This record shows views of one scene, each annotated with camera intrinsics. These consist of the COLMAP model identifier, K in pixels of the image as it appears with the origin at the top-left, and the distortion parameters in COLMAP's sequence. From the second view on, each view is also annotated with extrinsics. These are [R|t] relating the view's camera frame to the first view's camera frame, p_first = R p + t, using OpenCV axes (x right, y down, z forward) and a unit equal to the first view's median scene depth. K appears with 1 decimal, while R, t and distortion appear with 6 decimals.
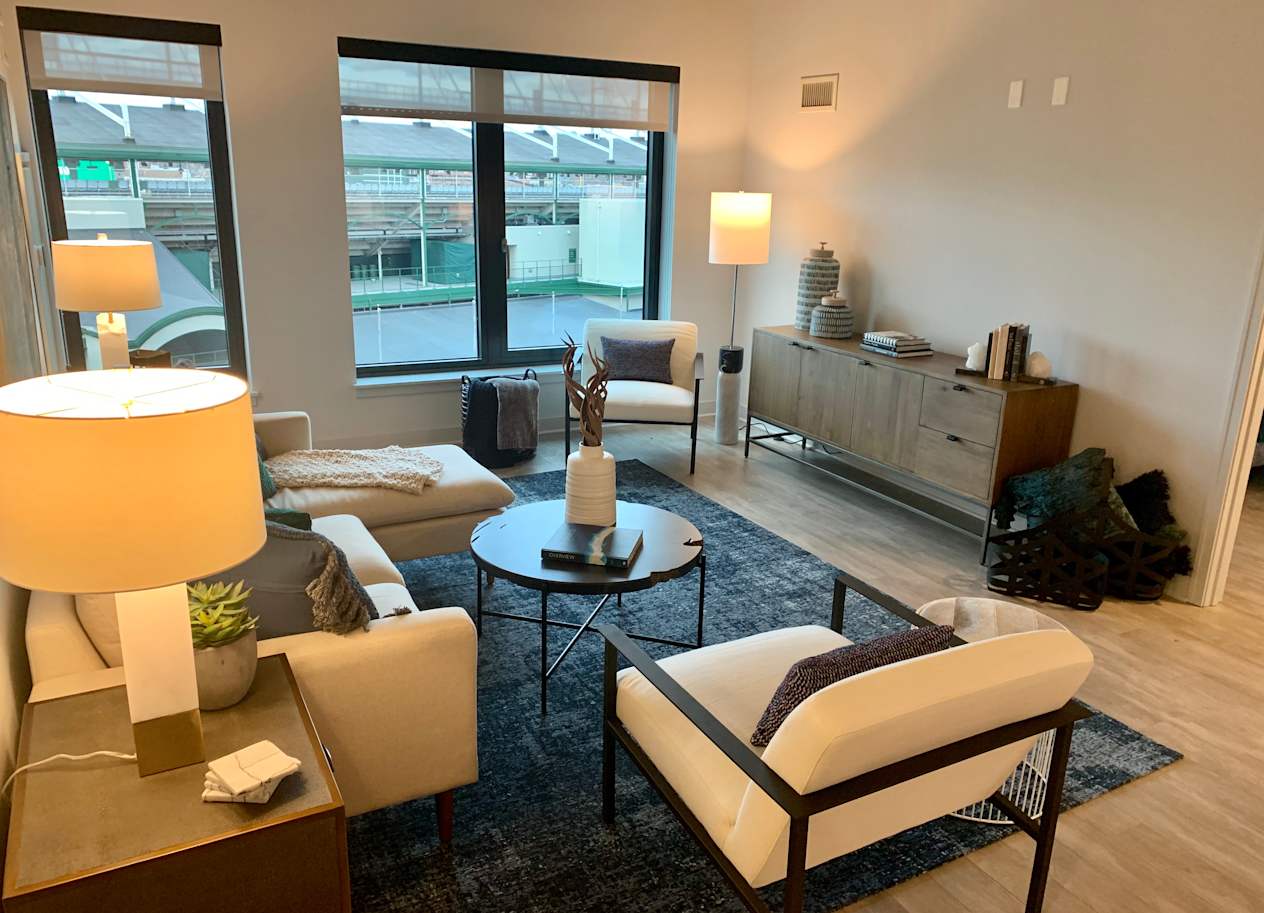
lens RADIAL K [[946.1, 0, 623.3], [0, 946.1, 460.5], [0, 0, 1]] dist [0.061276, 0.001035]
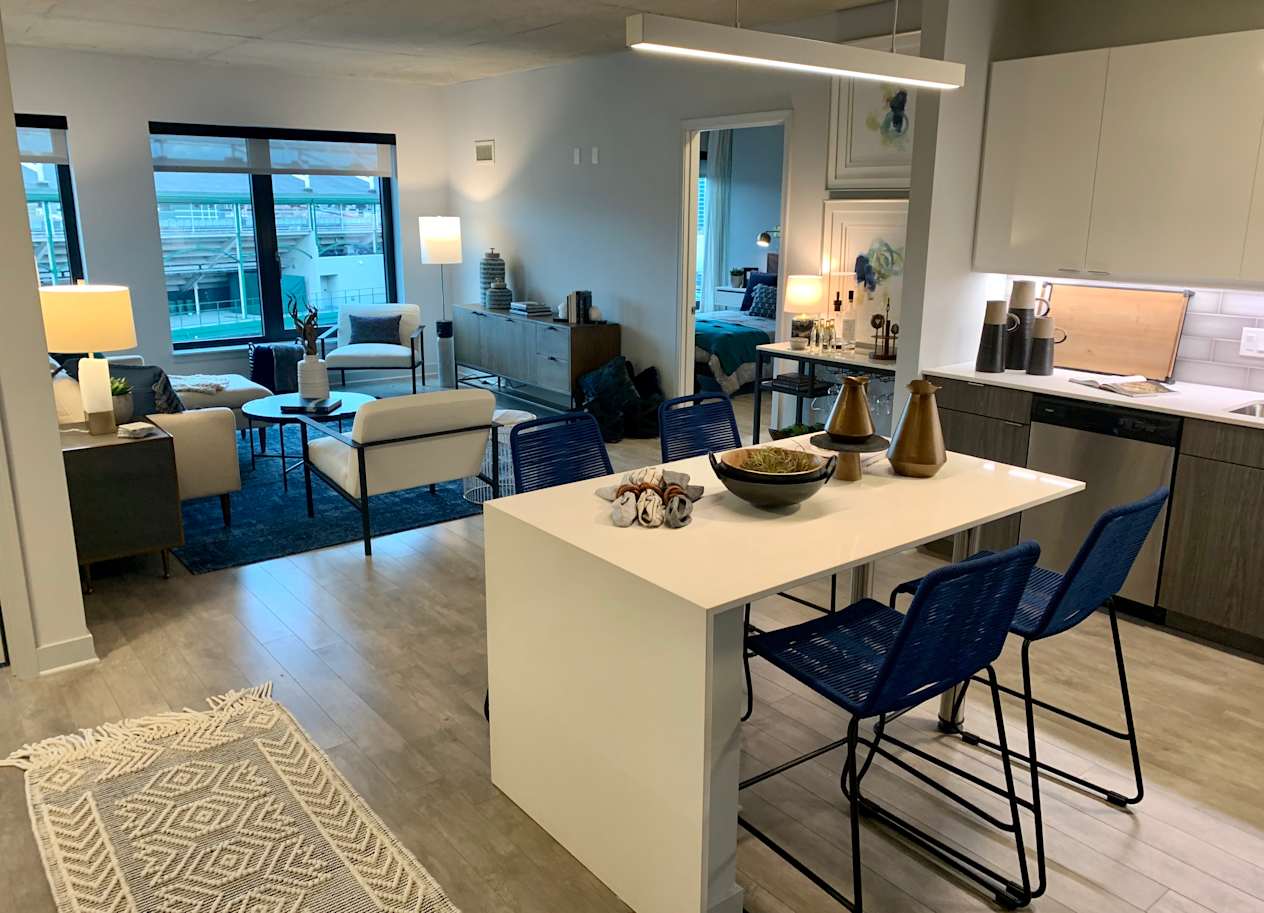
lens RADIAL K [[966.9, 0, 632.0], [0, 966.9, 456.5], [0, 0, 1]] dist [0.009564, 0.002567]
pose [[0.984846, -0.062277, 0.161866, 0.150777], [0.067941, 0.997248, -0.029685, 0.159055], [-0.159572, 0.040233, 0.986366, -0.531740]]
